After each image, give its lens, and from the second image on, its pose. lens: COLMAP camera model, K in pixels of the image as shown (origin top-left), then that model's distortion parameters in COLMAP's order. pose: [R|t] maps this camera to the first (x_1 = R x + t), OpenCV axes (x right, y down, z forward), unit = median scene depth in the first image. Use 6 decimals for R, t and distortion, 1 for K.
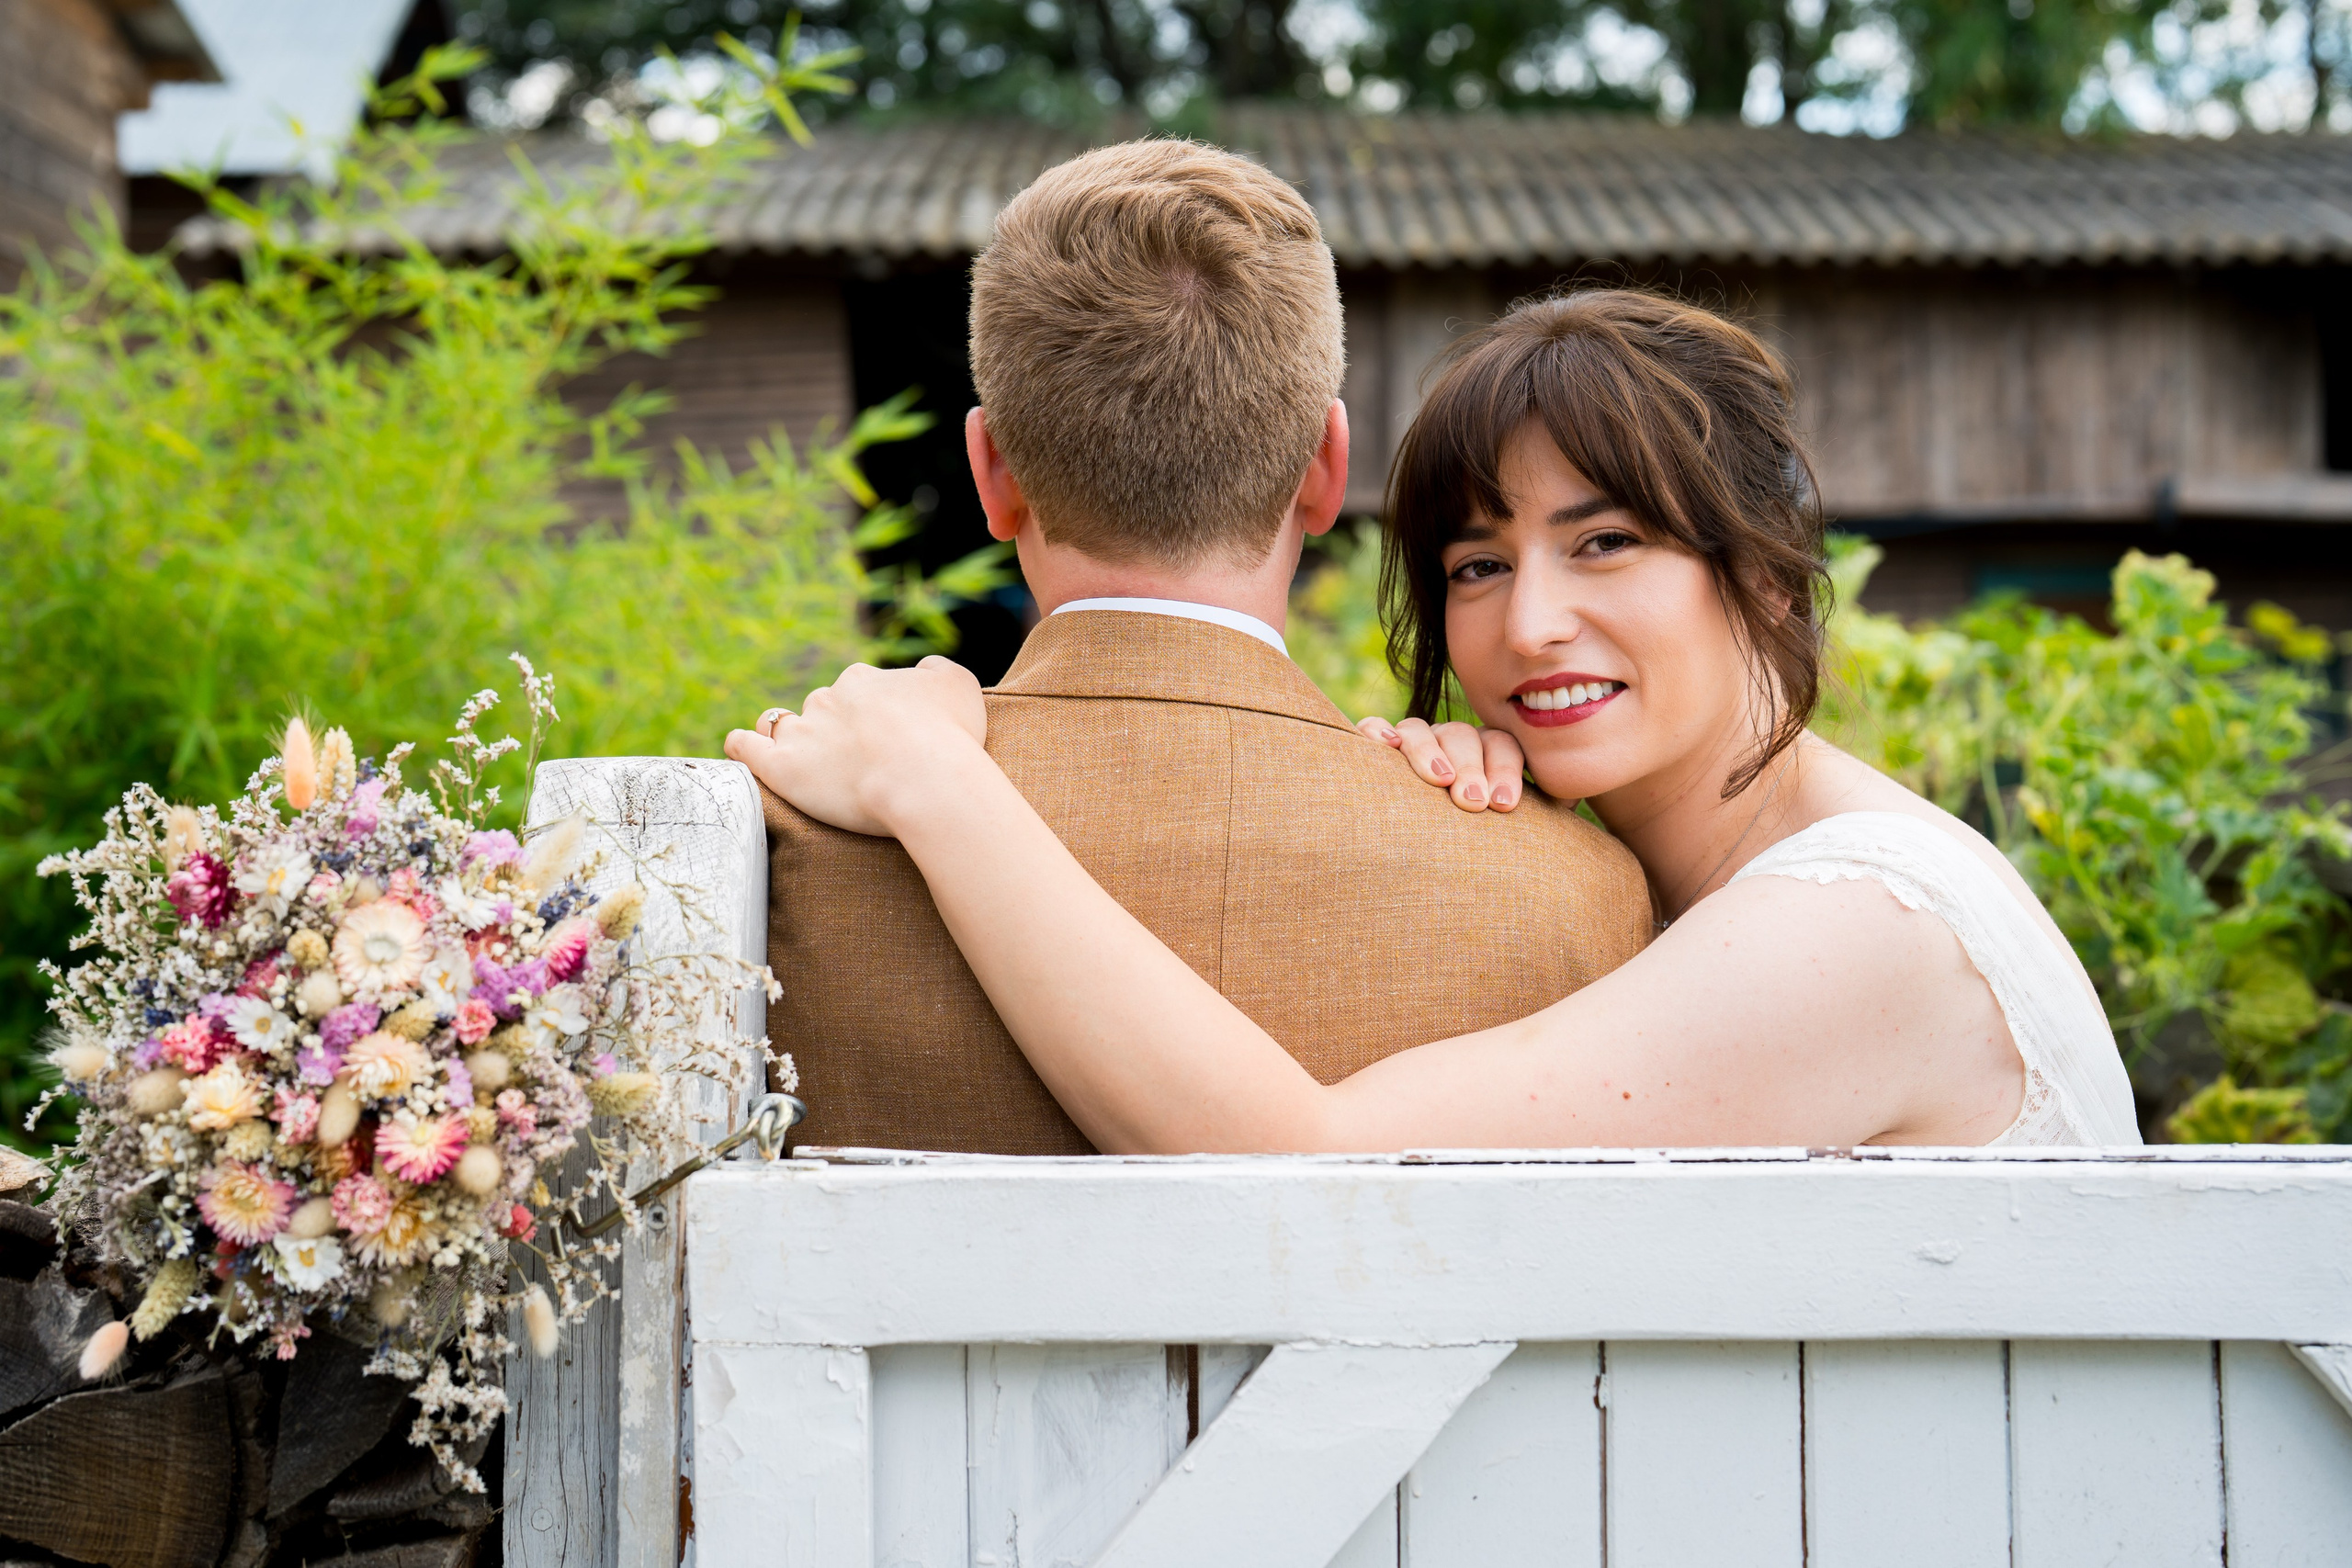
lens RADIAL K [[3541.0, 0, 1128.5], [0, 3541.0, 753.0], [0, 0, 1]] dist [-0.177716, 1.294260]
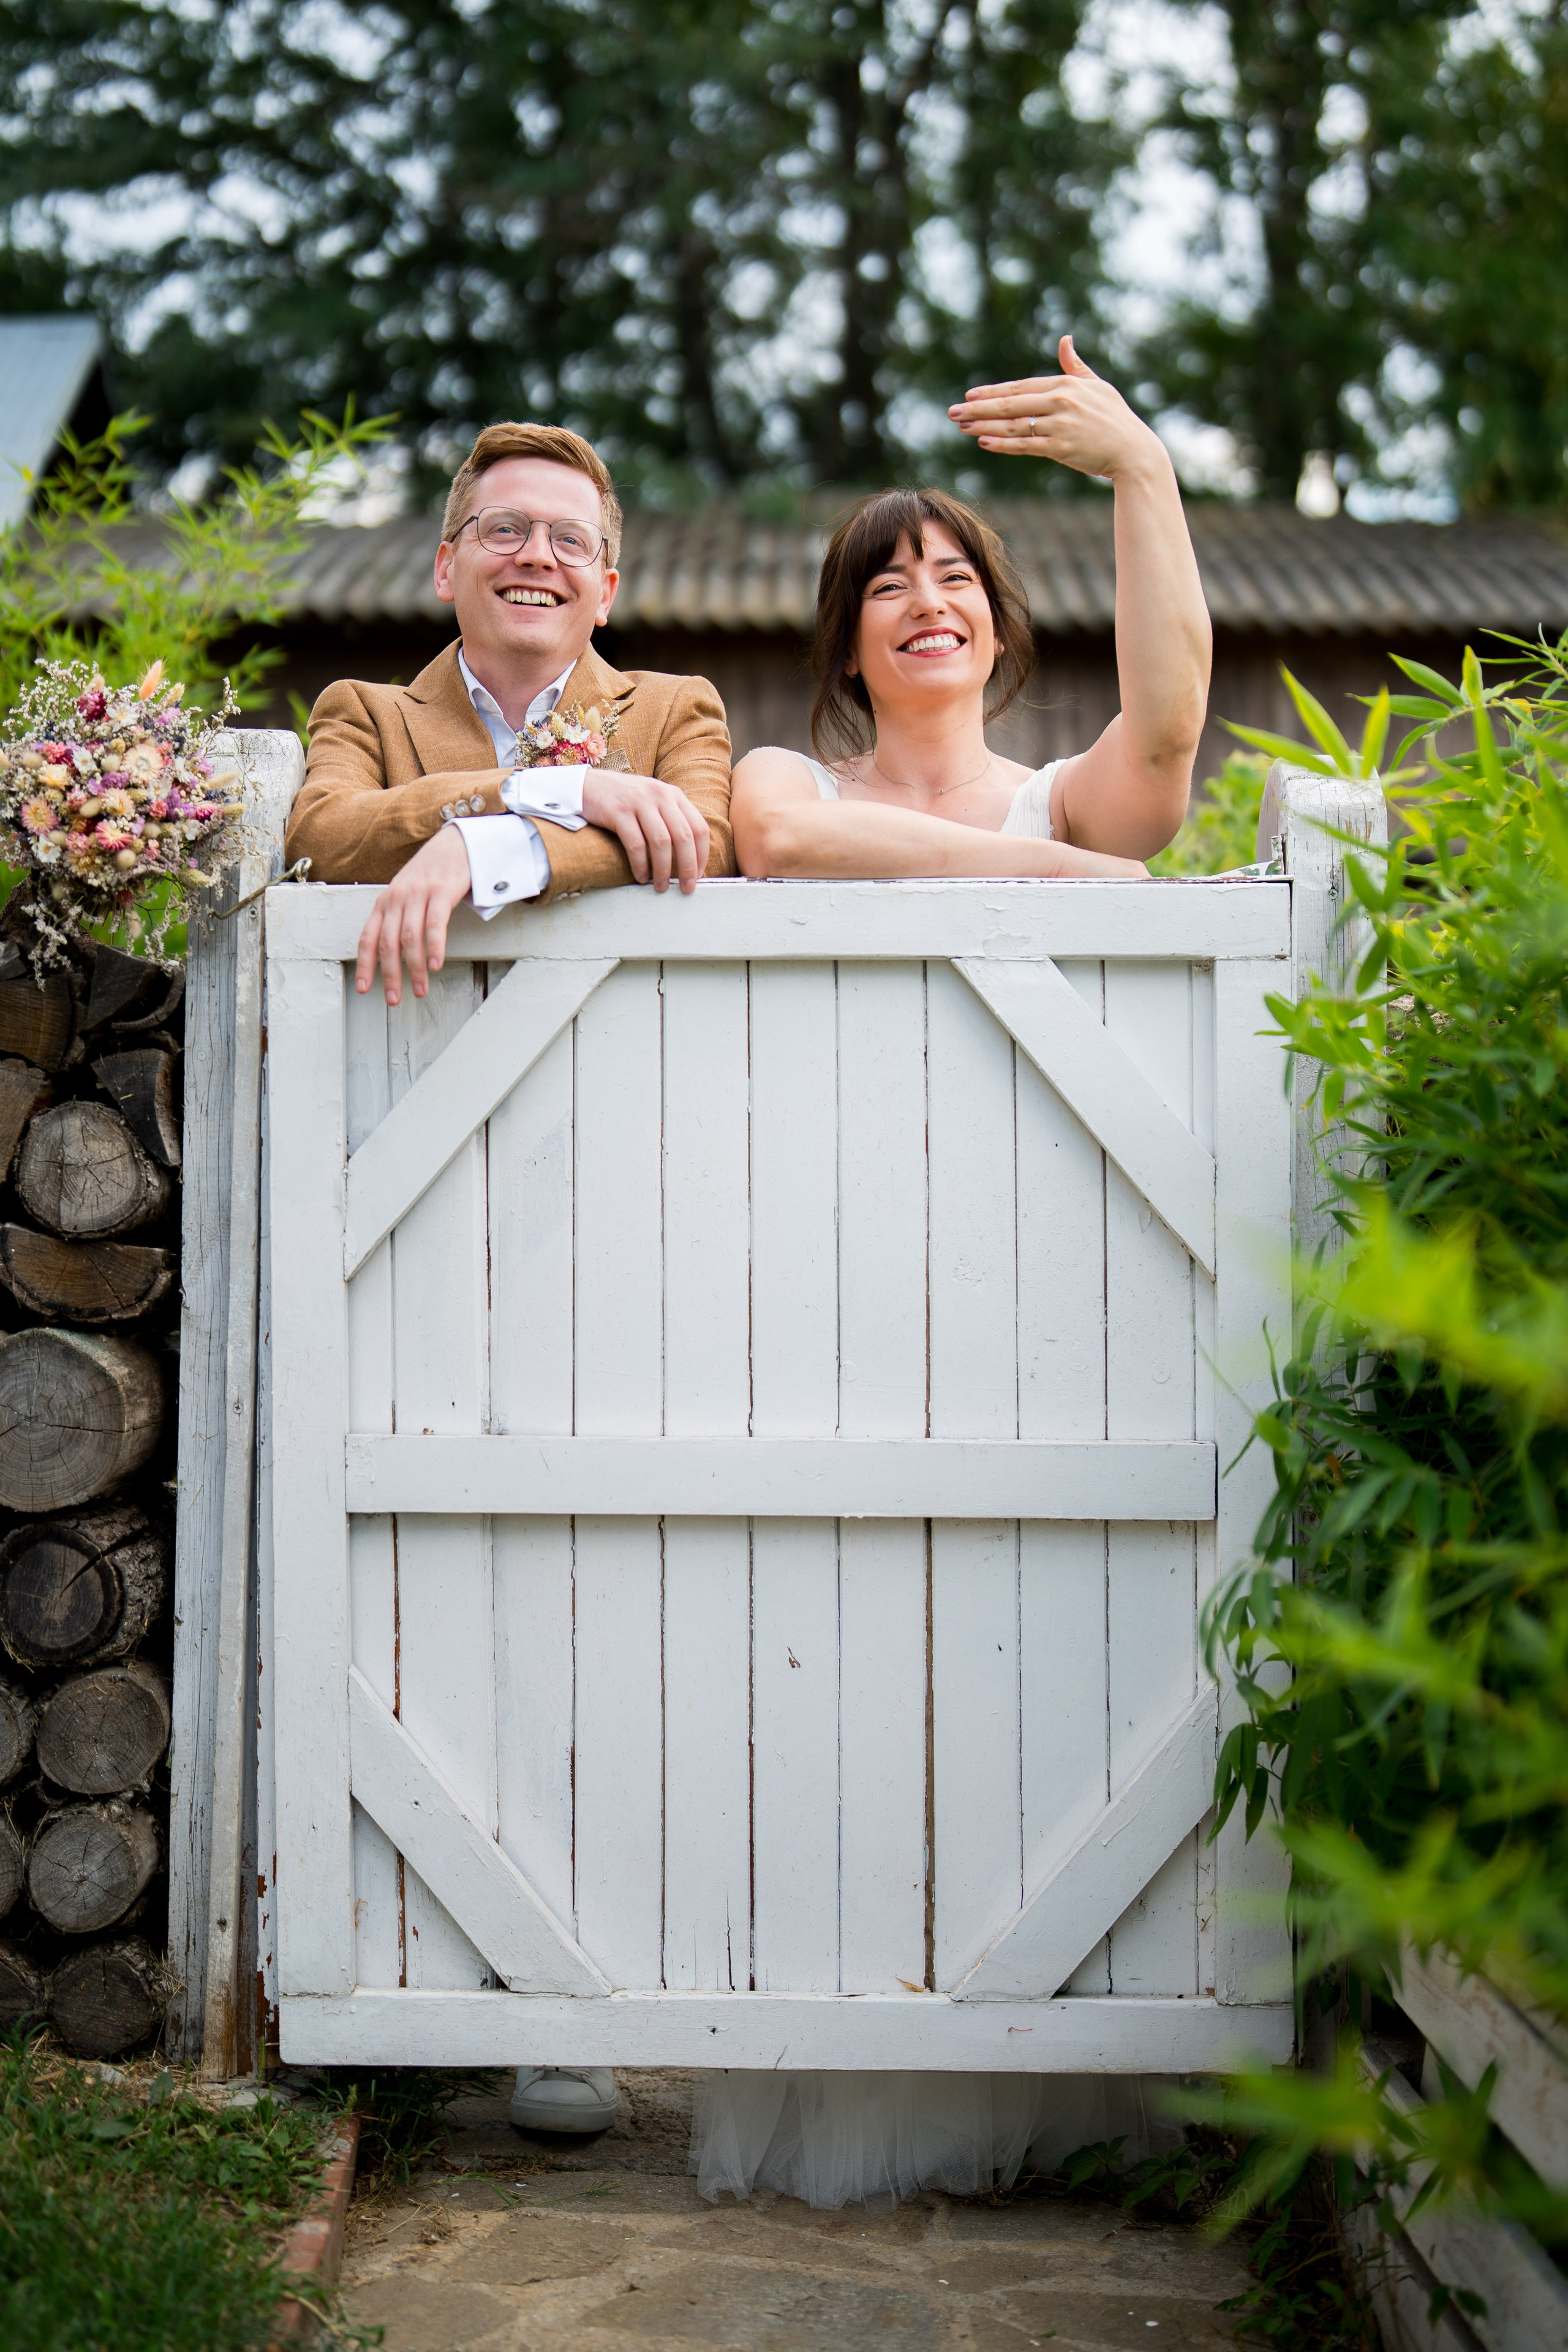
lens RADIAL K [[3588.9, 0, 775.6], [0, 3588.9, 1227.2], [0, 0, 1]] dist [-0.095830, 0.618474]
pose [[0.999986, 0.003996, -0.003342, 0.168081], [-0.003939, 0.999852, 0.016749, 0.230493], [0.003409, -0.016735, 0.999854, -1.040190]]
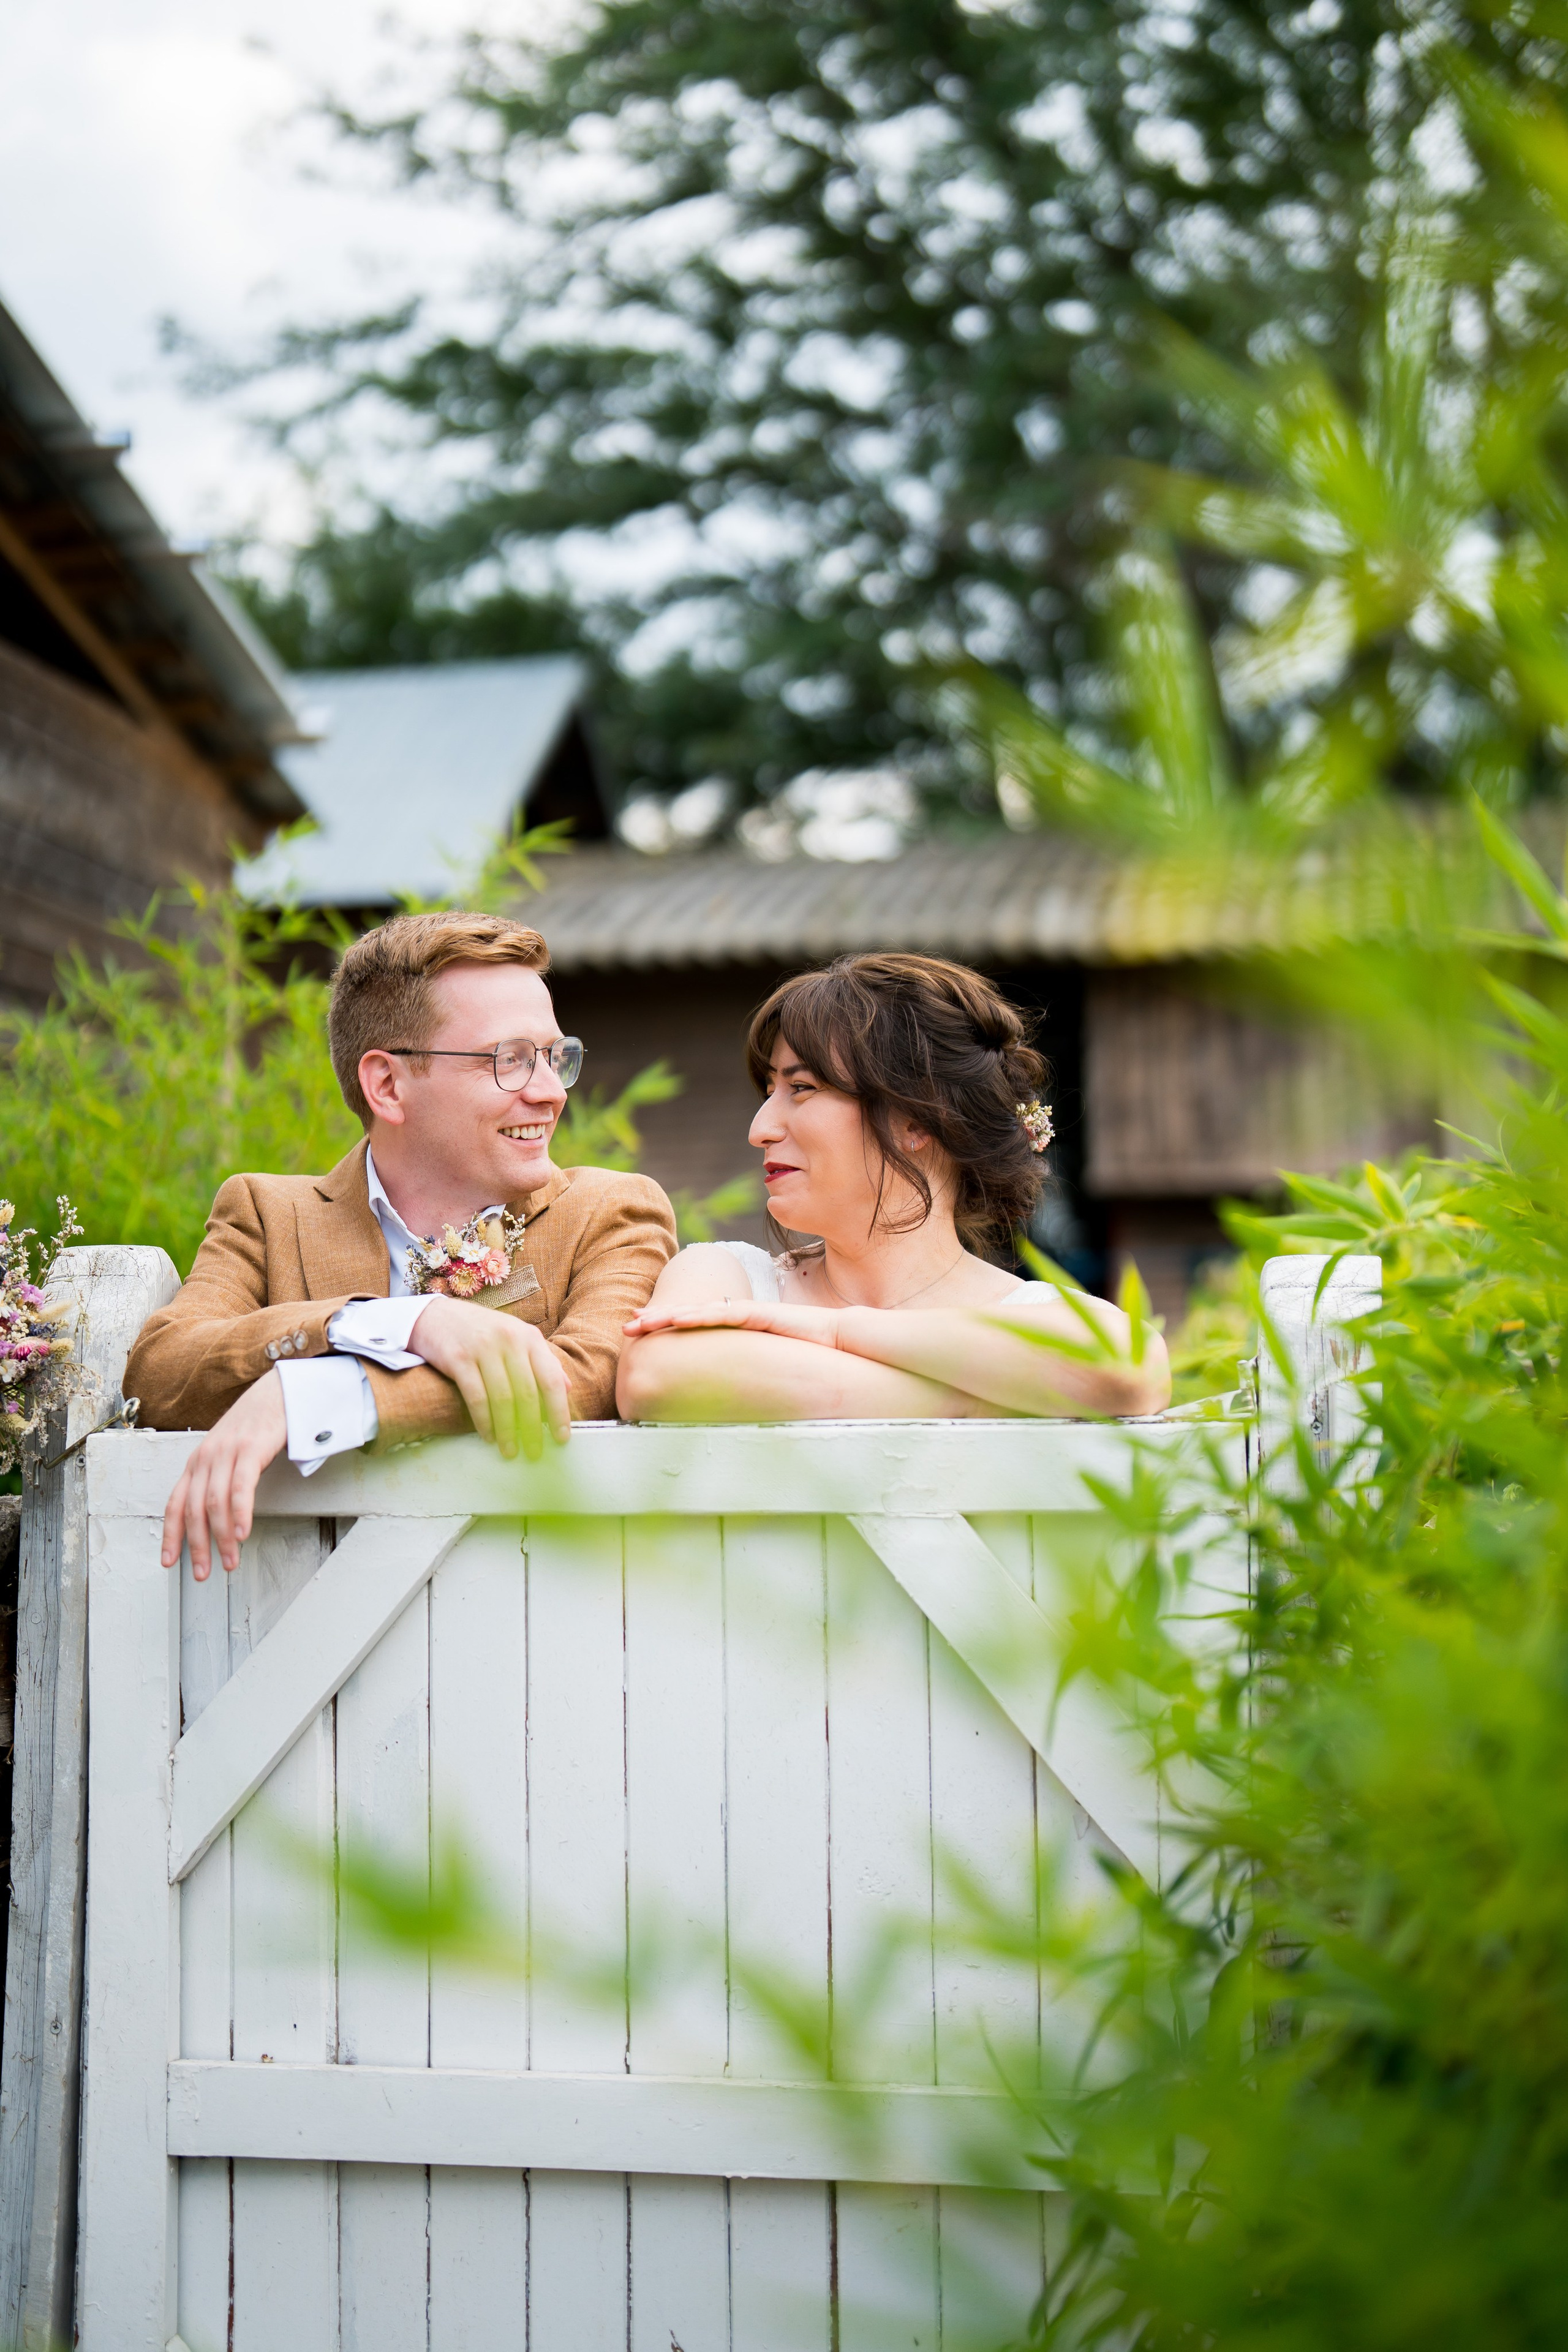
lens RADIAL K [[3651.8, 0, 784.0], [0, 3651.8, 1176.0], [0, 0, 1]] dist [-0.152037, 1.172117]
pose [[0.984577, -0.016095, -0.174209, 0.495896], [0.002656, 0.997019, -0.077105, 0.101768], [0.174931, 0.075453, 0.981685, -0.785883]]
